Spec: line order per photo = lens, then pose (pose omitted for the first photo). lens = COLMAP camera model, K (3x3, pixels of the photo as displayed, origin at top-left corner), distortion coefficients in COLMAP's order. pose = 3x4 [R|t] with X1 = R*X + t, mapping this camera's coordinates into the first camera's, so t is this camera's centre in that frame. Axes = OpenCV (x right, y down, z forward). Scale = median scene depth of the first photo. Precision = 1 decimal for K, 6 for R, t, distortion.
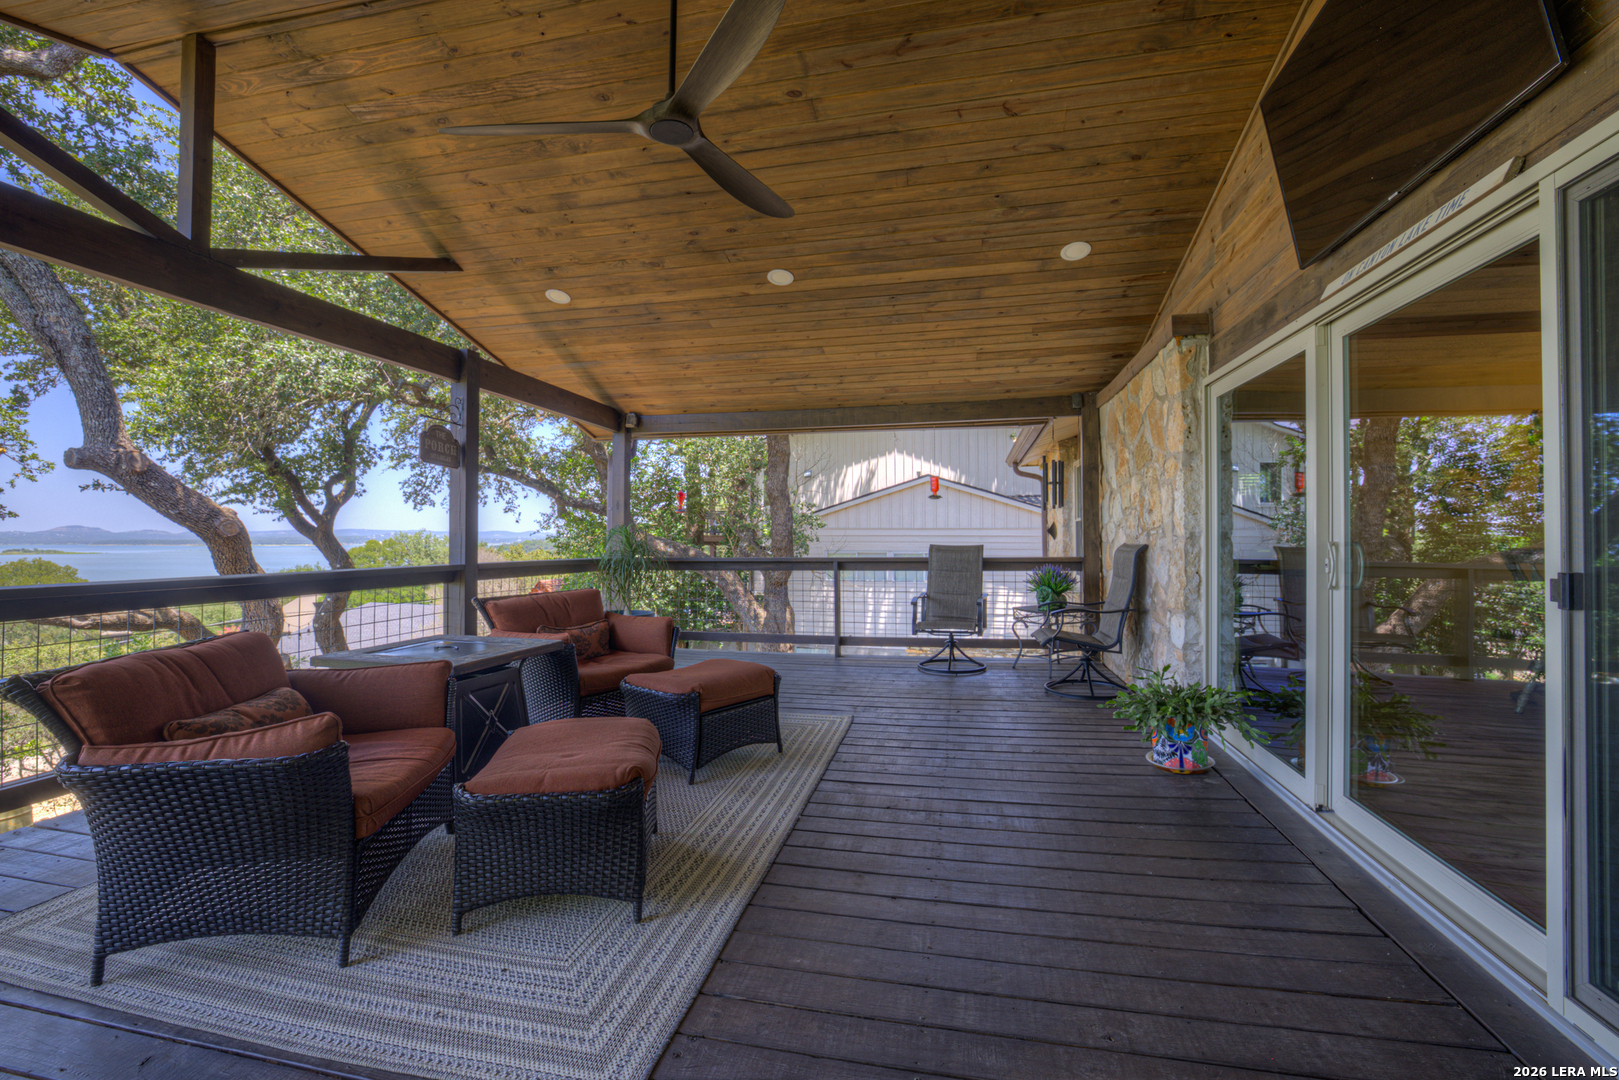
lens RADIAL K [[688.0, 0, 810.3], [0, 688.0, 527.1], [0, 0, 1]] dist [-0.049010, 0.017786]
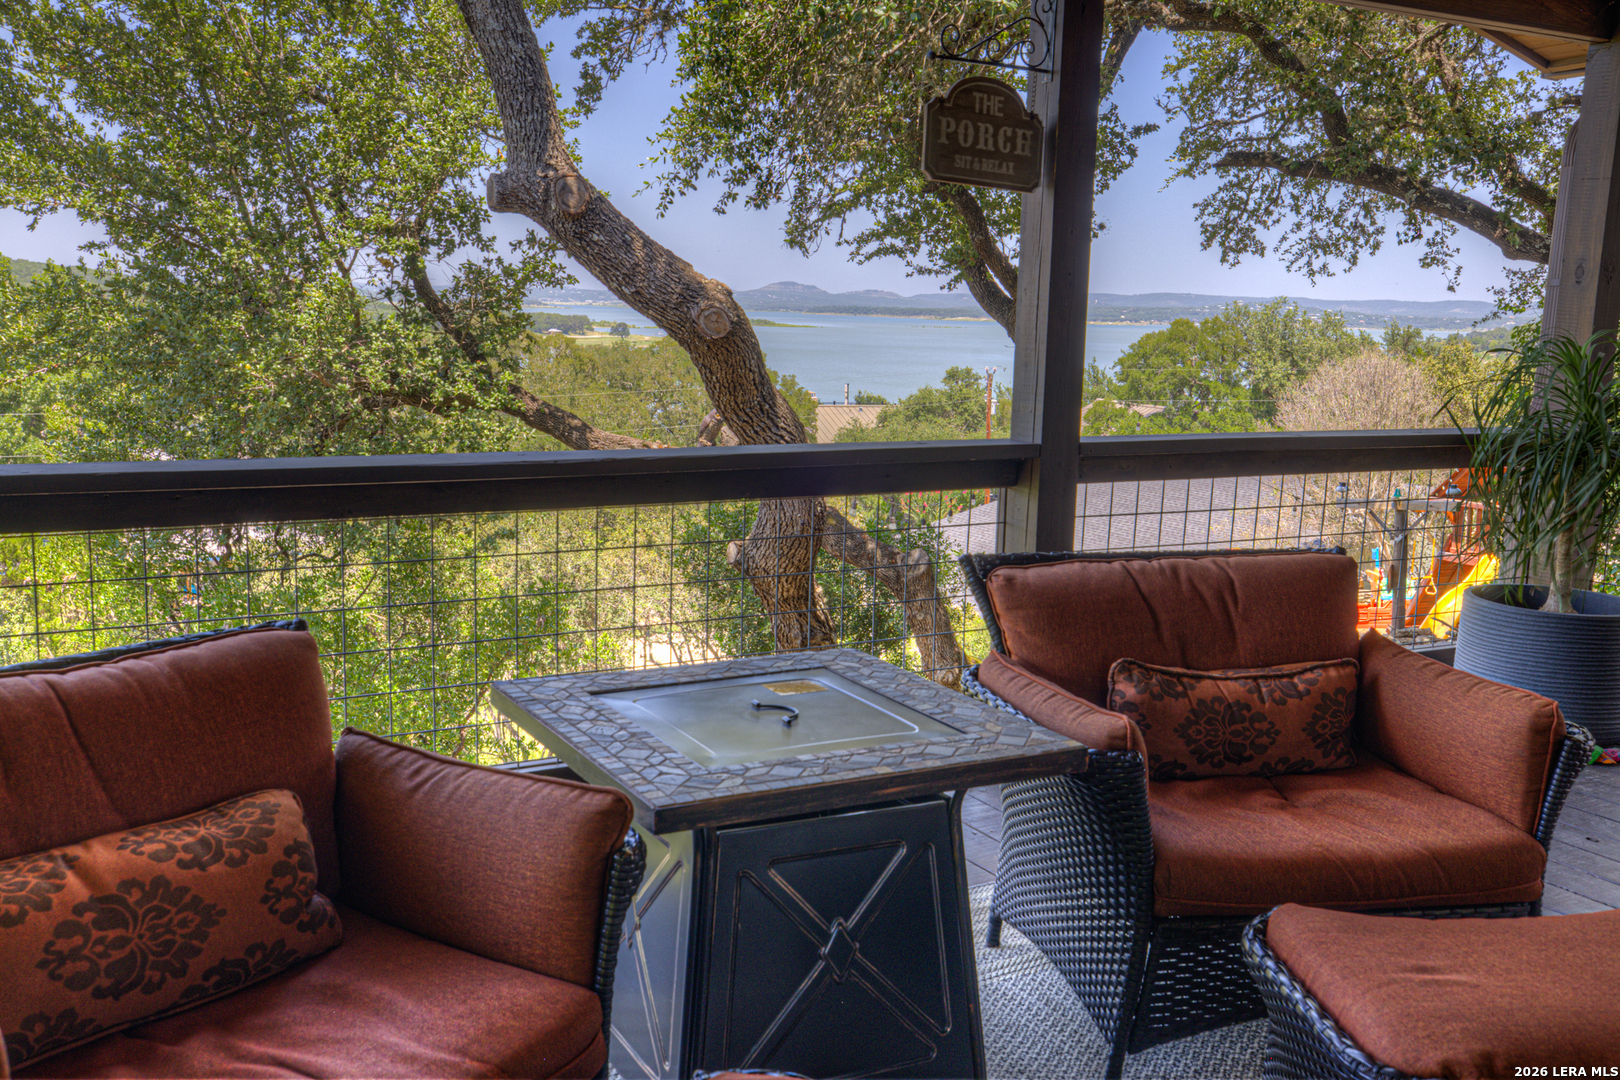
lens RADIAL K [[1519.6, 0, 816.8], [0, 1519.6, 523.5], [0, 0, 1]] dist [0.010912, 0.139430]
pose [[0.674705, 0.126128, -0.727231, 0.033316], [-0.015550, 0.987501, 0.156841, -0.026882], [0.737924, -0.094513, 0.668233, 0.252547]]
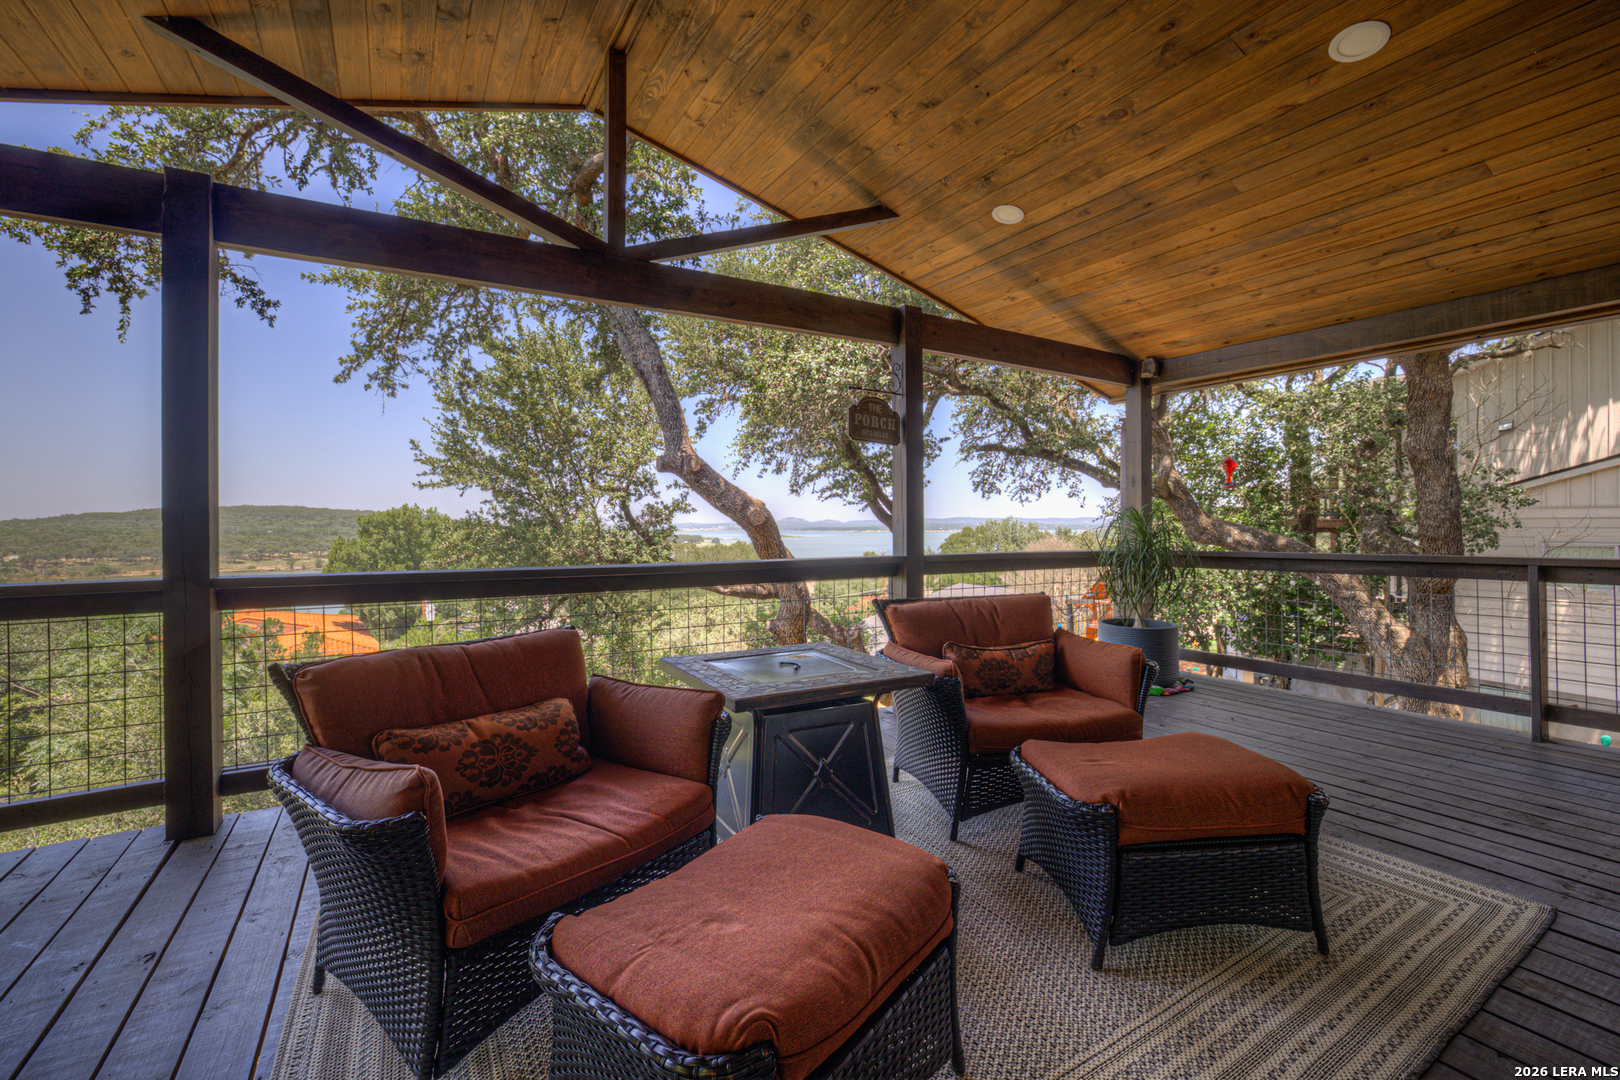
lens RADIAL K [[688.4, 0, 810.8], [0, 688.4, 527.1], [0, 0, 1]] dist [-0.049010, 0.017786]
pose [[0.682221, -0.001908, -0.731144, 0.035889], [0.016692, 0.999777, 0.012967, 0.003905], [0.730955, -0.021051, 0.682100, 0.250249]]
